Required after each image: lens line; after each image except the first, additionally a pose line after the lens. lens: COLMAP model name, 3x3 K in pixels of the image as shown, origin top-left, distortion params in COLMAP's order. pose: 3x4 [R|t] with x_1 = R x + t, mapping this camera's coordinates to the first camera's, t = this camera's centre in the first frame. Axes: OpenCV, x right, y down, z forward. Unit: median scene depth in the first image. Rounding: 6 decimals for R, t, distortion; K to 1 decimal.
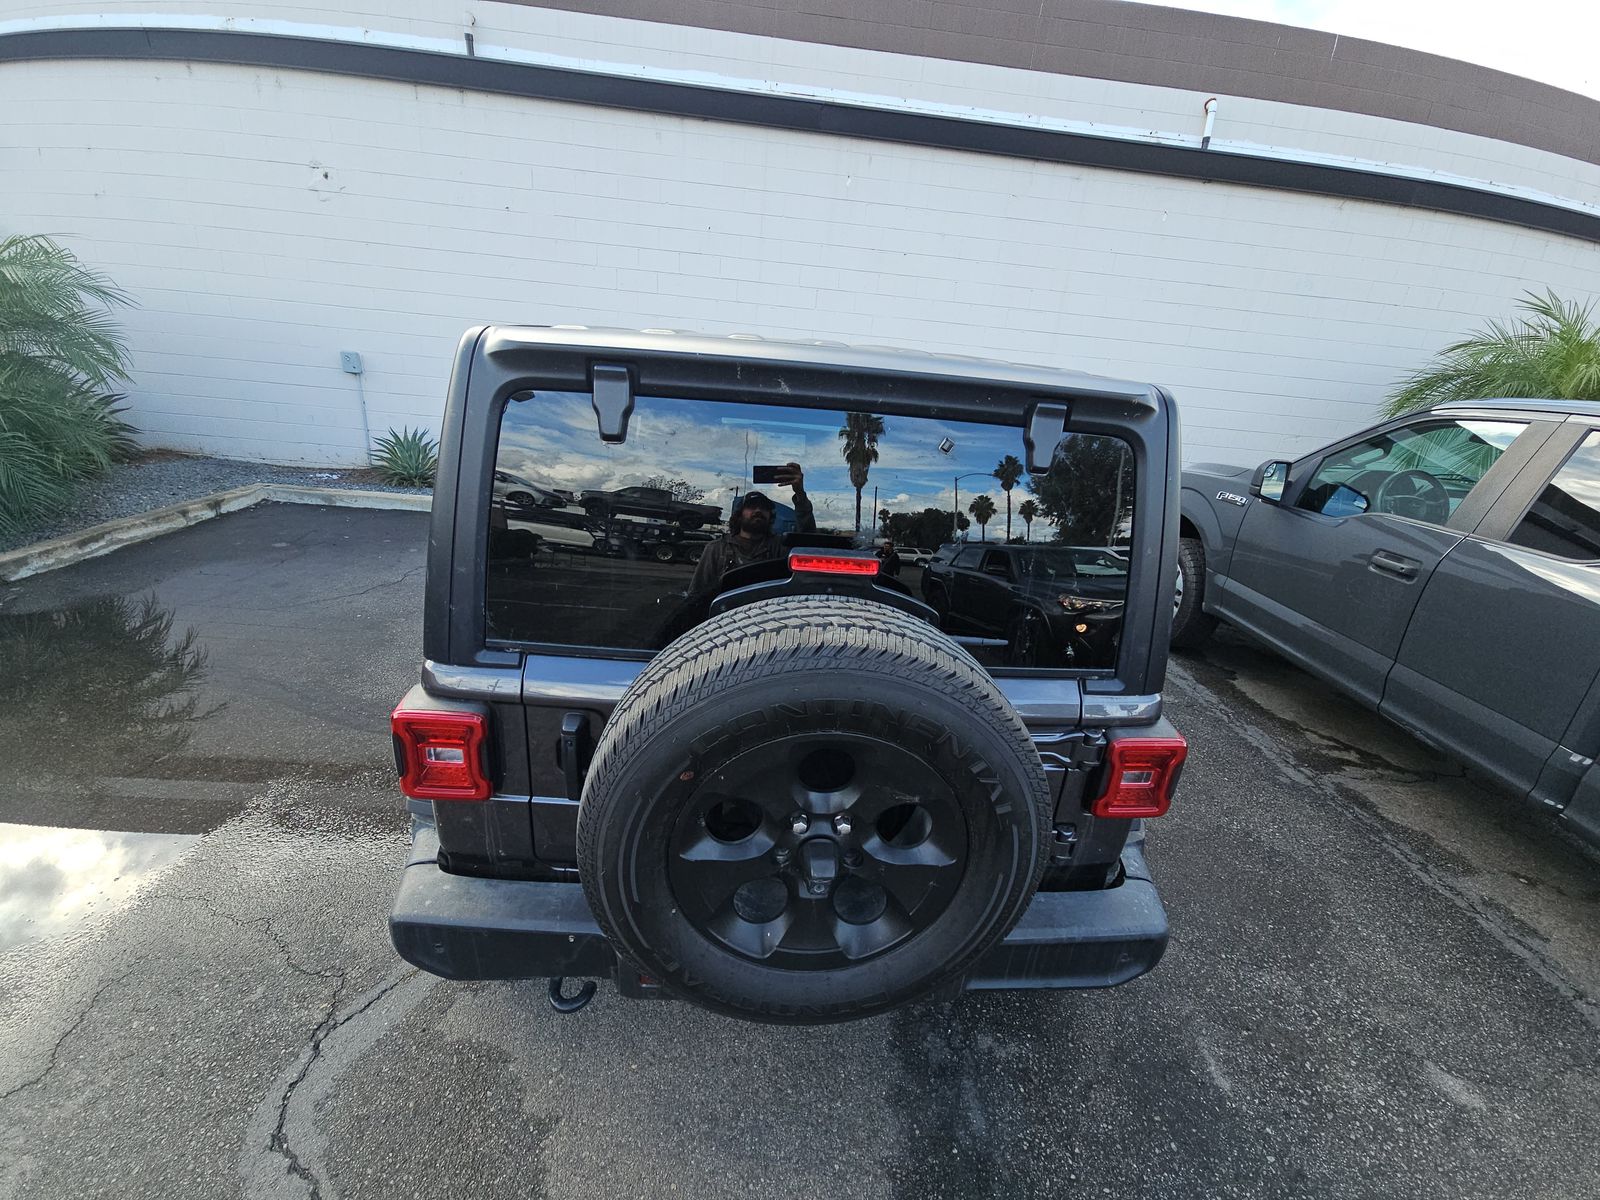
lens RADIAL K [[654.0, 0, 797.9], [0, 654.0, 601.4], [0, 0, 1]] dist [0.000735, -0.000400]
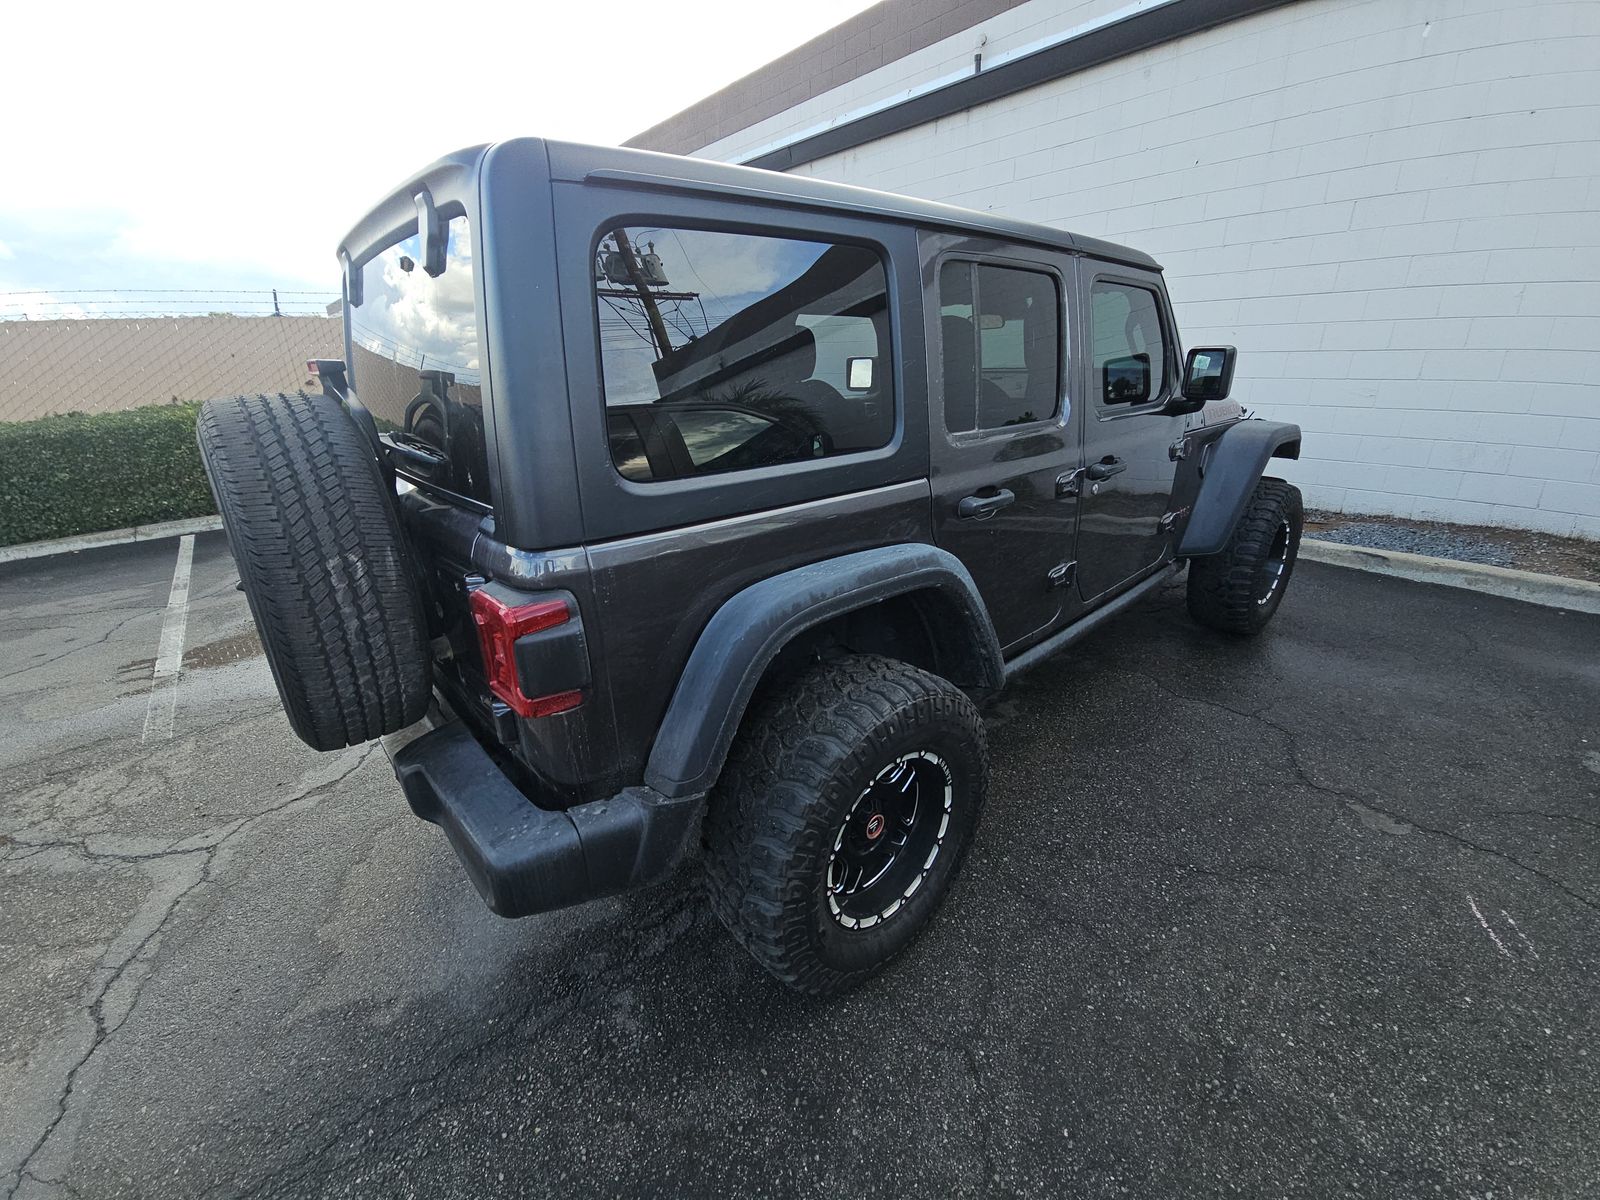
lens RADIAL K [[654.0, 0, 797.9], [0, 654.0, 601.4], [0, 0, 1]] dist [0.000735, -0.000400]
pose [[0.605182, 0.186434, -0.773949, 1.035909], [-0.214886, 0.974360, 0.066683, 0.061006], [0.766537, 0.125955, 0.629727, 0.591811]]
